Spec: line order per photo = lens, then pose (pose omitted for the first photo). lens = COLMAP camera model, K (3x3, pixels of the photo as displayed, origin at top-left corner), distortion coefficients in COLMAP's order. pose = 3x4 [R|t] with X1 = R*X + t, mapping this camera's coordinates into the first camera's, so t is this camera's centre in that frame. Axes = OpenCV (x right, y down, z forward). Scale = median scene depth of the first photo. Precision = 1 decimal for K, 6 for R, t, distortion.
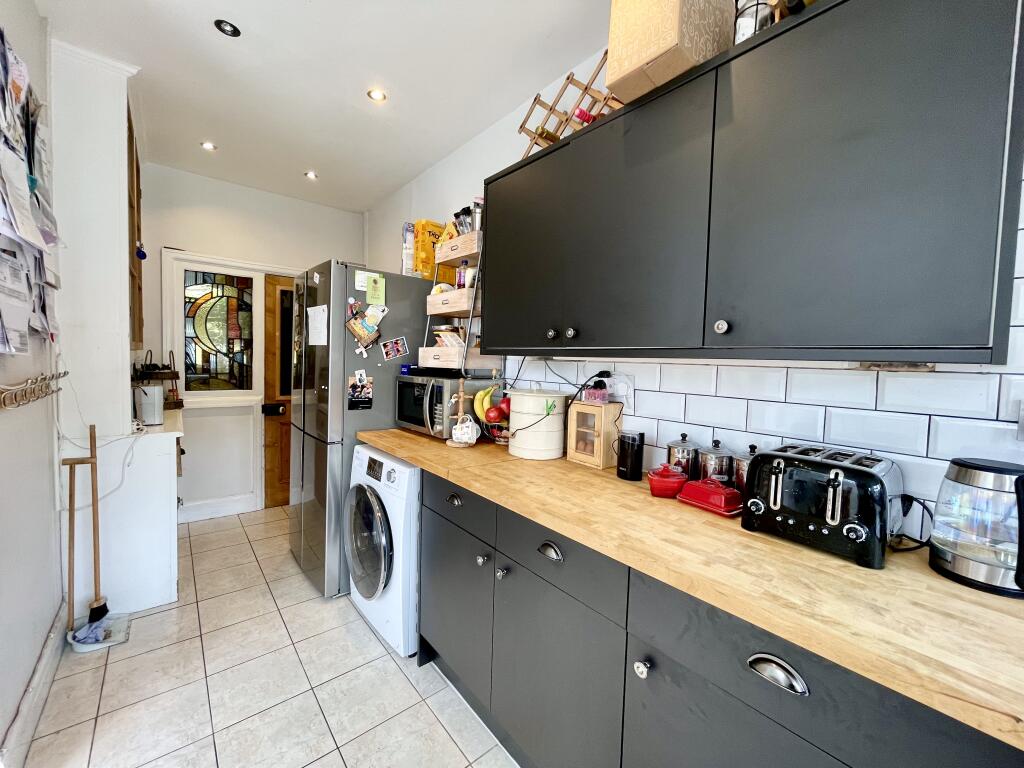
lens RADIAL K [[415.2, 0, 510.0], [0, 415.2, 379.2], [0, 0, 1]] dist [-0.001637, 0.000142]
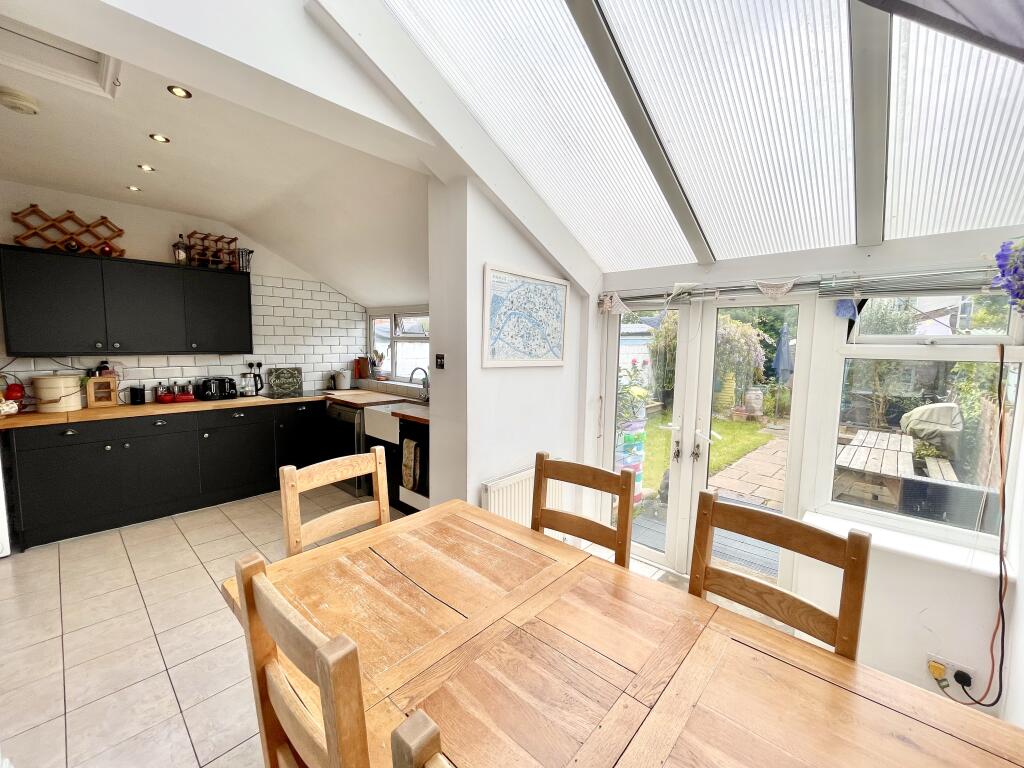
lens RADIAL K [[415.2, 0, 510.2], [0, 415.2, 383.6], [0, 0, 1]] dist [-0.001637, 0.000142]
pose [[-0.147034, -0.127038, 0.980940, -0.586550], [0.033642, 0.990502, 0.133319, -0.032164], [-0.988559, 0.052603, -0.141364, -0.196848]]
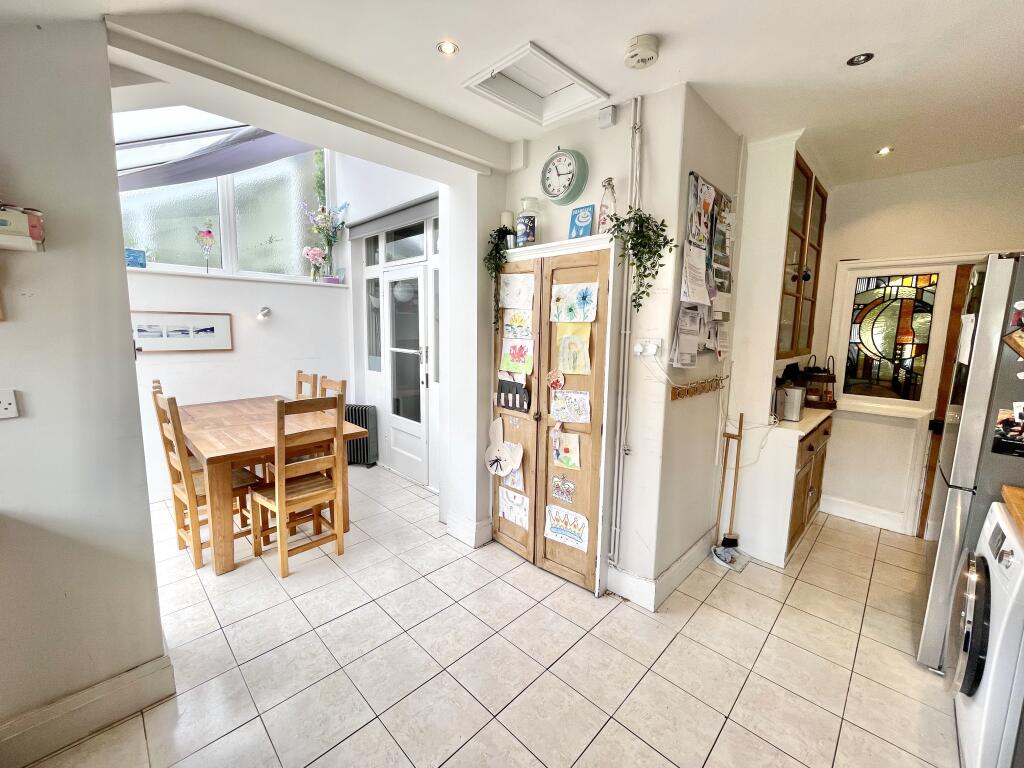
lens RADIAL K [[415.2, 0, 507.9], [0, 415.2, 379.9], [0, 0, 1]] dist [-0.001637, 0.000142]
pose [[0.104017, 0.098961, -0.989640, 0.188322], [-0.066180, 0.993521, 0.092394, -0.050804], [0.992371, 0.055884, 0.109892, 0.033472]]
